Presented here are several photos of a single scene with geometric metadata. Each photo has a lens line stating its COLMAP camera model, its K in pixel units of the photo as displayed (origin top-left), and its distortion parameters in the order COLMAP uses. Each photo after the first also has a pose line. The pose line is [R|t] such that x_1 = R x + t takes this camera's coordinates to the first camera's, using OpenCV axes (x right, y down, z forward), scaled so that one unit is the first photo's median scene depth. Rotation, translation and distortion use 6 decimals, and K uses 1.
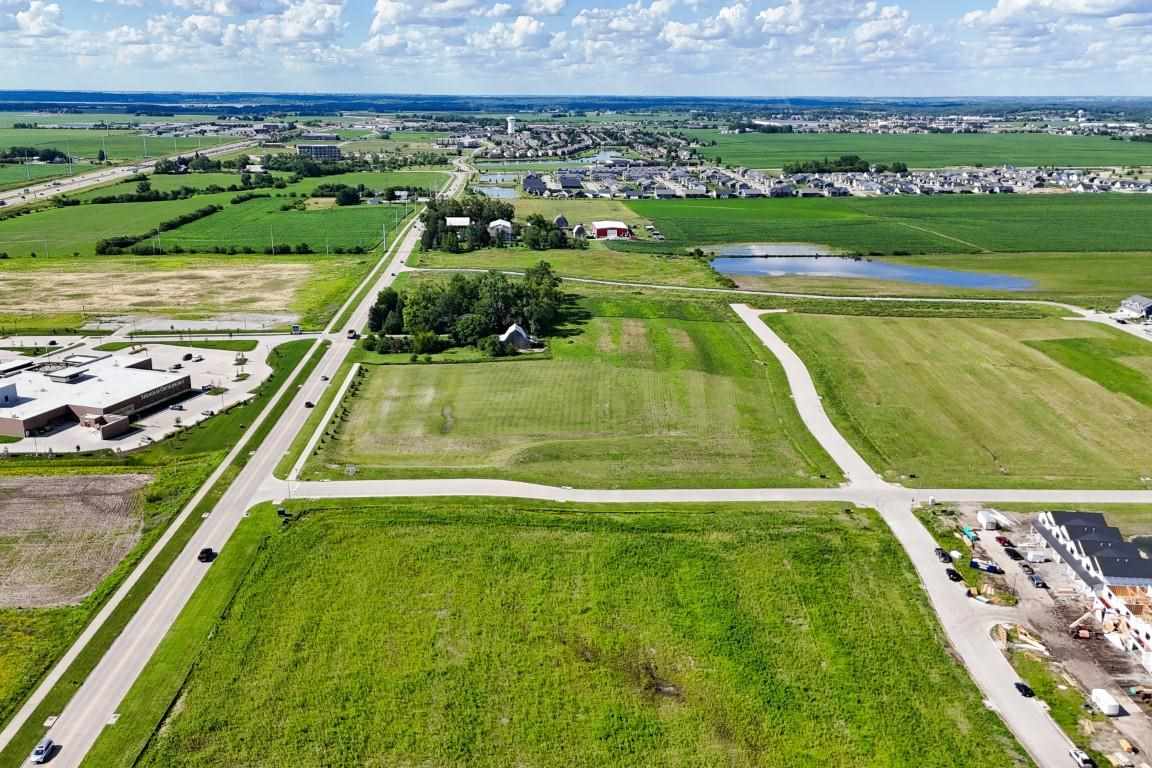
lens RADIAL K [[1020.0, 0, 601.3], [0, 1020.0, 386.8], [0, 0, 1]] dist [0.075102, -0.095278]
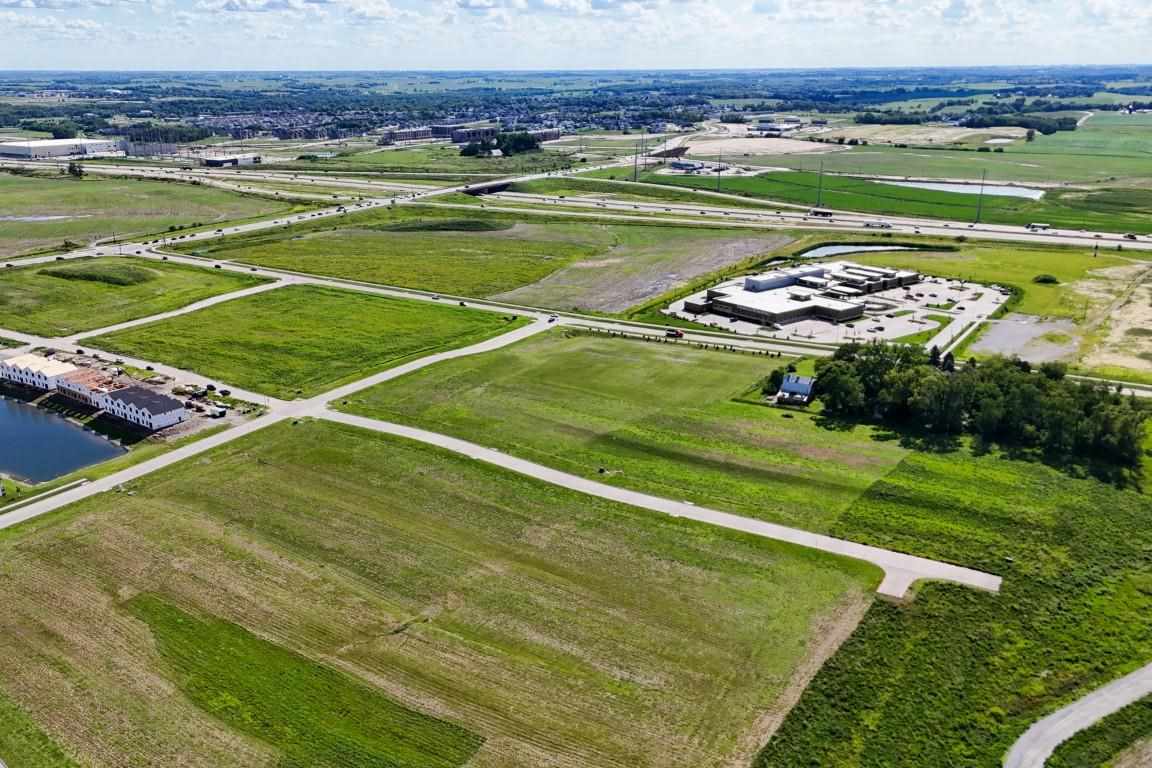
lens RADIAL K [[1020.0, 0, 601.3], [0, 1020.0, 386.8], [0, 0, 1]] dist [0.075102, -0.095278]
pose [[-0.559925, 0.249086, -0.790215, 0.793941], [-0.226506, 0.871391, 0.435169, -0.439024], [0.796981, 0.422651, -0.431495, 1.329326]]
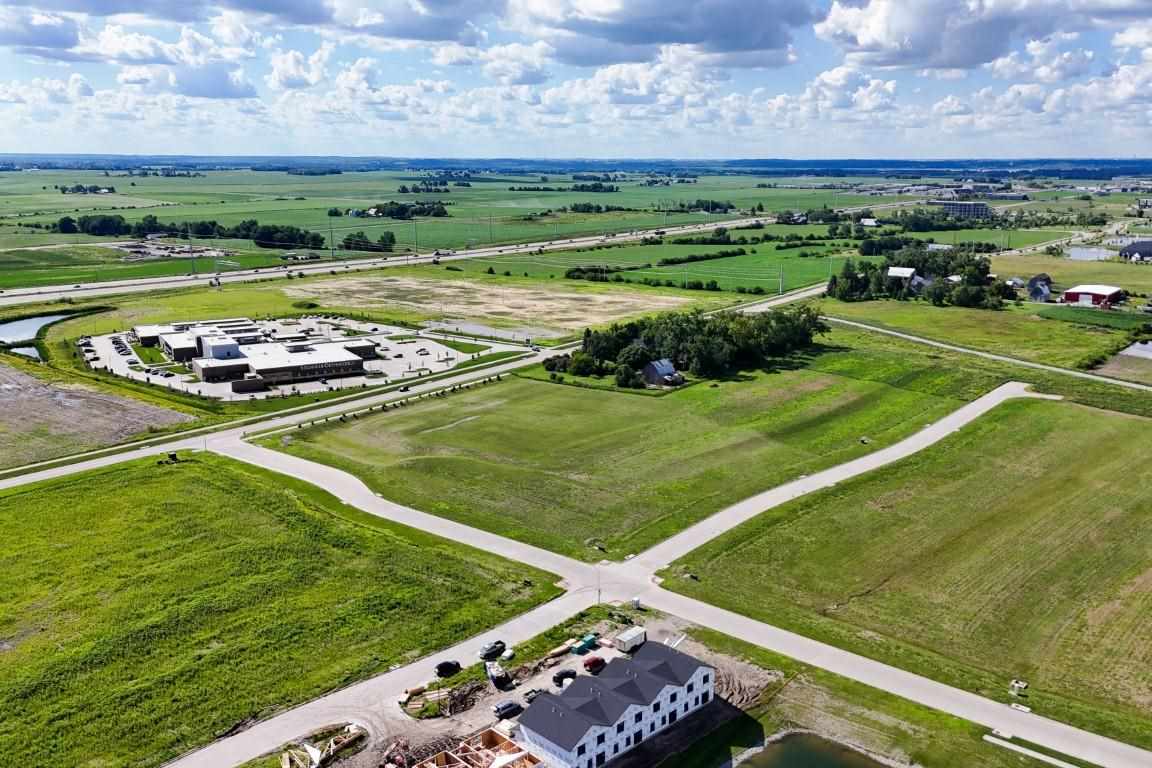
lens RADIAL K [[1020.0, 0, 601.3], [0, 1020.0, 386.8], [0, 0, 1]] dist [0.075102, -0.095278]
pose [[0.753931, 0.140335, -0.641790, 0.515268], [-0.178914, 0.983852, 0.004956, -0.031951], [0.632122, 0.111089, 0.766865, 0.250709]]
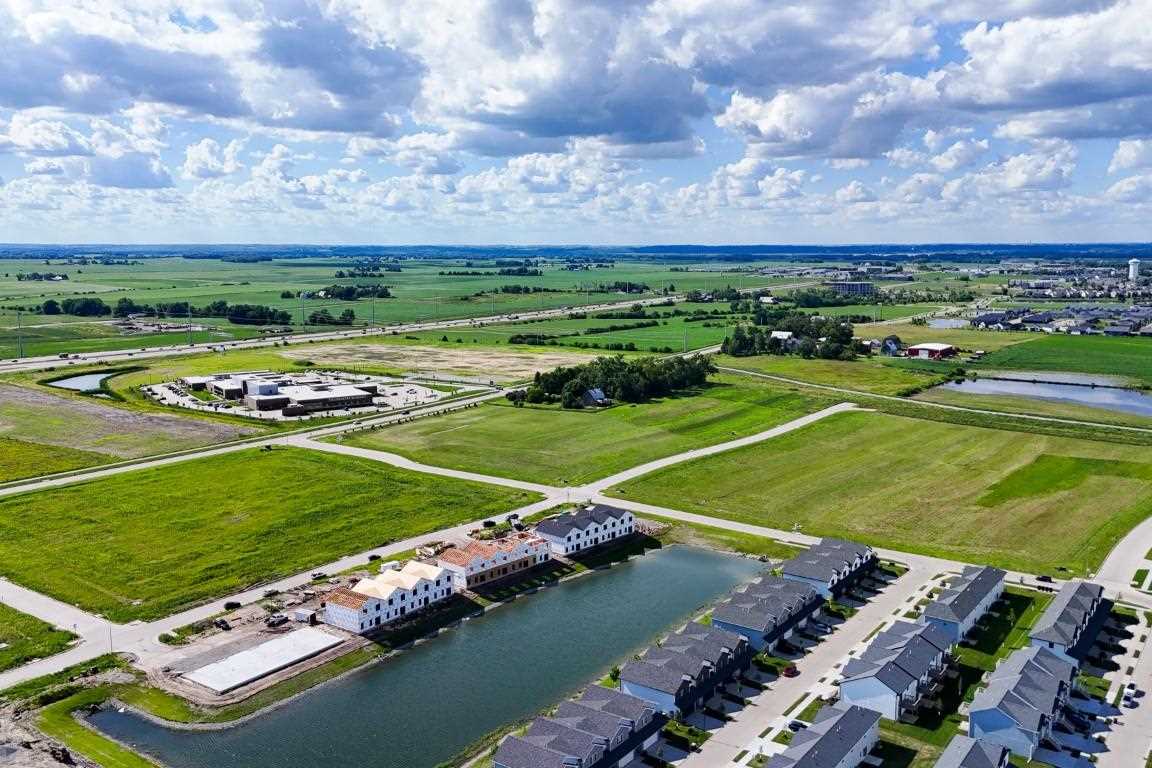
lens RADIAL K [[1020.0, 0, 601.3], [0, 1020.0, 386.8], [0, 0, 1]] dist [0.075102, -0.095278]
pose [[0.803657, 0.075128, -0.590331, 0.737769], [-0.156540, 0.983751, -0.087913, 0.053996], [0.574134, 0.163063, 0.802359, -0.053564]]
